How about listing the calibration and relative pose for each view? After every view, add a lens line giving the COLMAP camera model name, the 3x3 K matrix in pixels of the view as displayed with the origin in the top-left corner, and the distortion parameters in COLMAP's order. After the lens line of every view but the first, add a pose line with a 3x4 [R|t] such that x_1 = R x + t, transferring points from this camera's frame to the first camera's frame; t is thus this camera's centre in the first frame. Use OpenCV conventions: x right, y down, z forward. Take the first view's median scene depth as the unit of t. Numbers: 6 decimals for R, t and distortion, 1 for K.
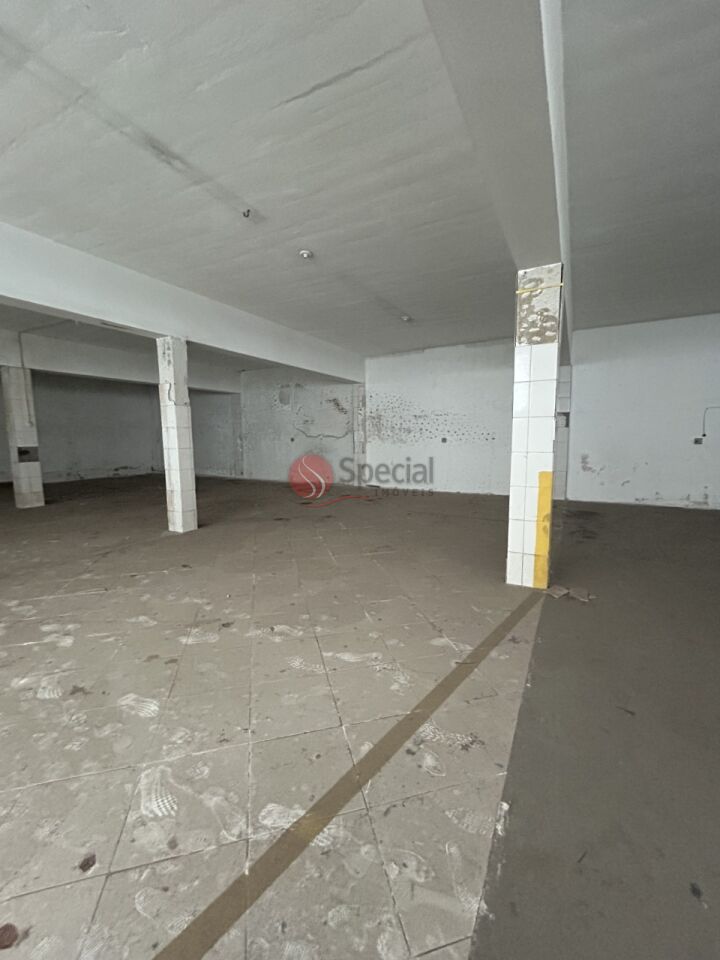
lens RADIAL K [[388.3, 0, 359.4], [0, 388.3, 481.2], [0, 0, 1]] dist [-0.000288, 0.000475]
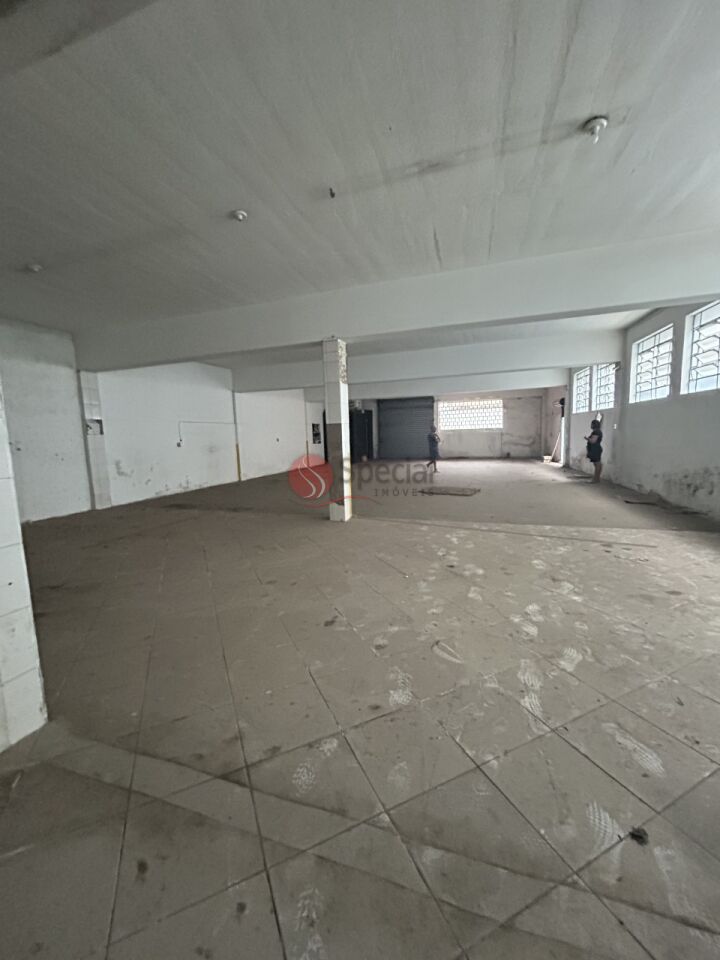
lens RADIAL K [[388.3, 0, 359.4], [0, 388.3, 481.2], [0, 0, 1]] dist [-0.000288, 0.000475]
pose [[-0.172135, -0.106739, 0.979273, -0.642967], [0.149451, 0.979775, 0.133064, -0.062454], [-0.973670, 0.169258, -0.152701, 0.594334]]
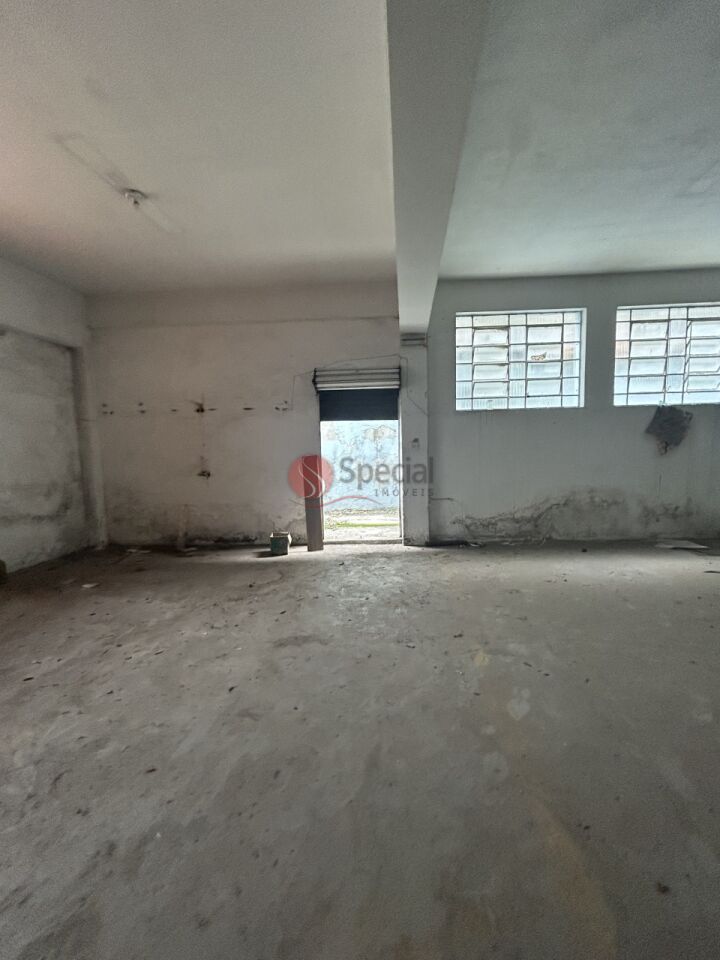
lens RADIAL K [[388.3, 0, 359.4], [0, 388.3, 481.2], [0, 0, 1]] dist [-0.000288, 0.000475]
pose [[-0.922983, 0.063093, -0.379634, 1.437212], [-0.012654, 0.980960, 0.193795, 0.008716], [0.384633, 0.183674, -0.904611, -0.088962]]
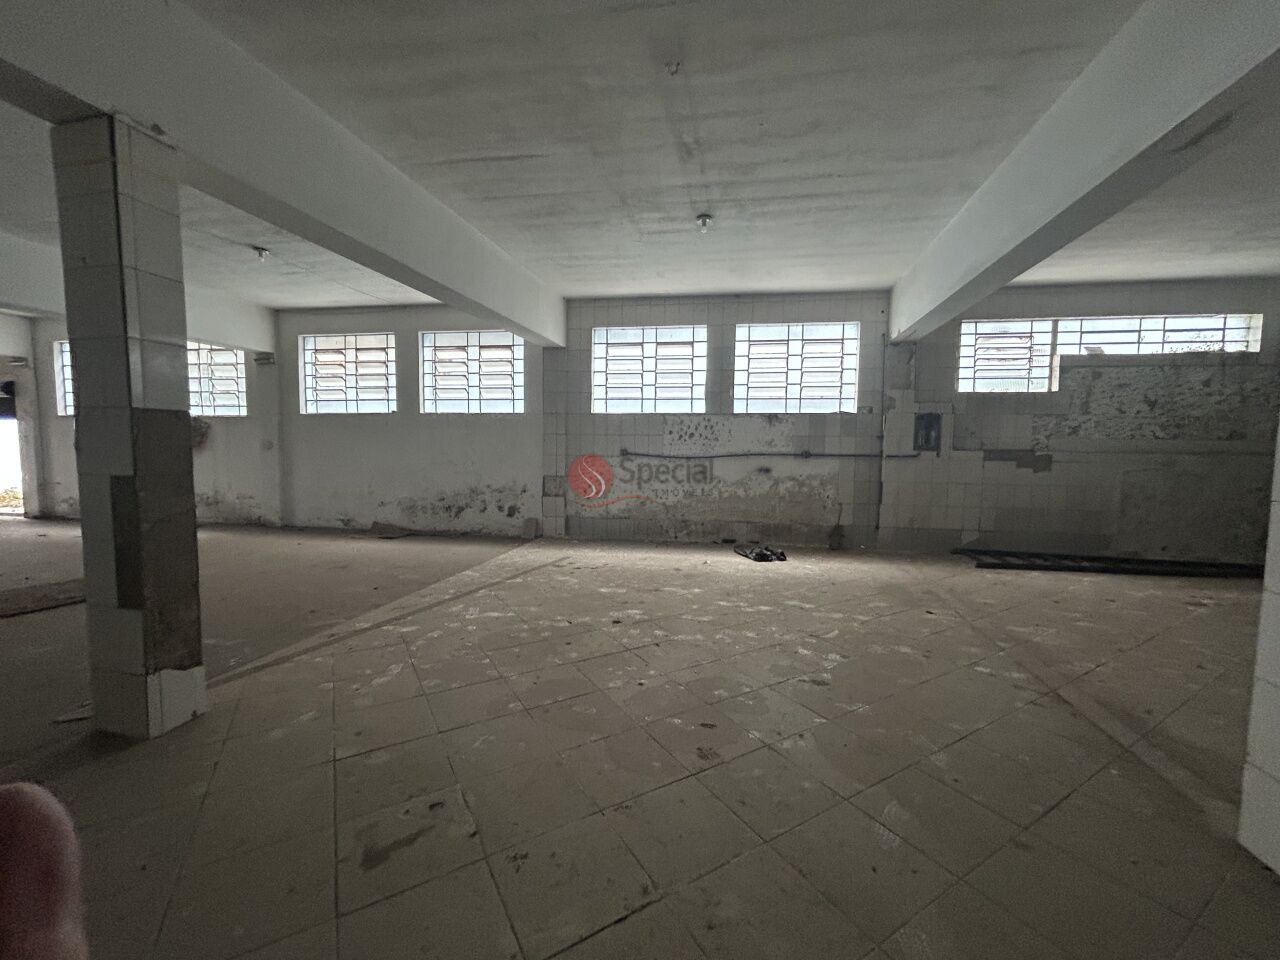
lens RADIAL K [[518.8, 0, 640.5], [0, 518.8, 480.1], [0, 0, 1]] dist [-0.002128, 0.001061]
pose [[-0.957755, 0.018824, -0.286970, -0.002935], [-0.035568, 0.982441, 0.183152, -0.108204], [0.285379, 0.185622, -0.940268, 0.915703]]
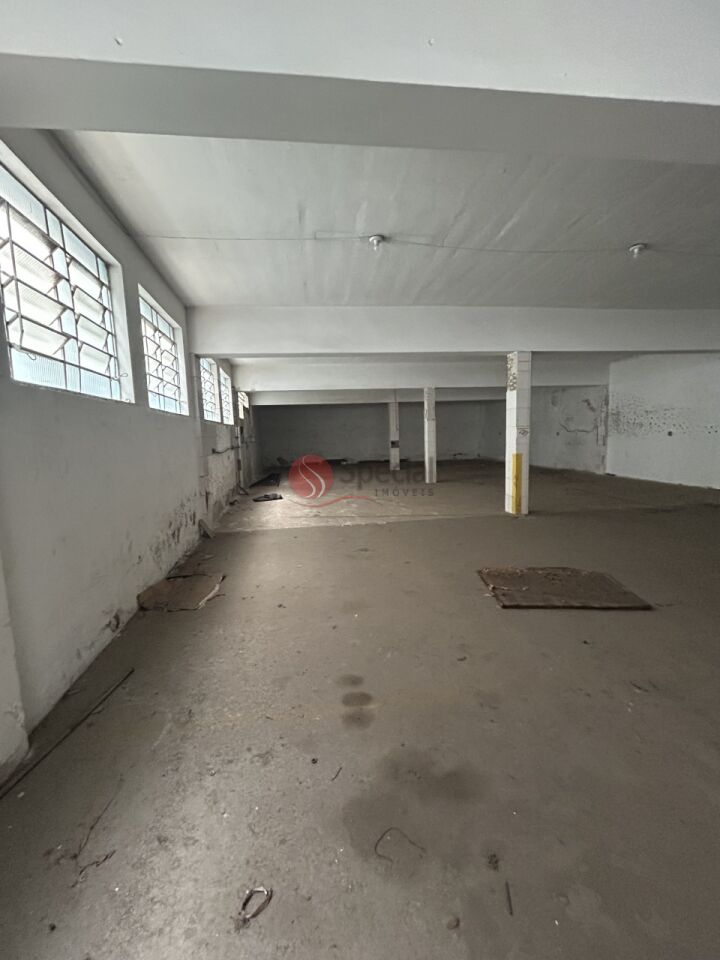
lens RADIAL K [[386.2, 0, 360.0], [0, 386.2, 480.0], [0, 0, 1]] dist [-0.006798, -0.000198]
pose [[0.584868, 0.081354, -0.807038, 0.760863], [-0.067020, 0.996402, 0.051873, 0.028168], [0.808355, 0.023749, 0.588216, -0.374100]]
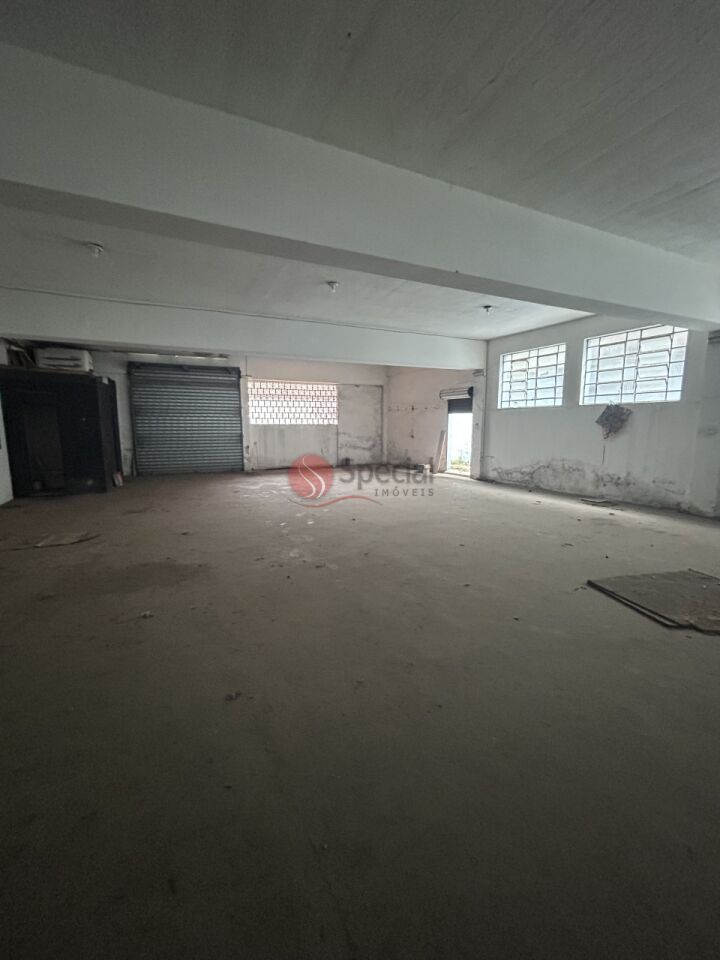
lens RADIAL K [[389.1, 0, 360.0], [0, 389.1, 480.0], [0, 0, 1]] dist [-0.002128, 0.001061]
pose [[-0.810954, -0.074273, 0.580377, 0.578238], [0.075454, 0.970353, 0.229611, -0.085977], [-0.580225, 0.229996, -0.781307, 0.666656]]
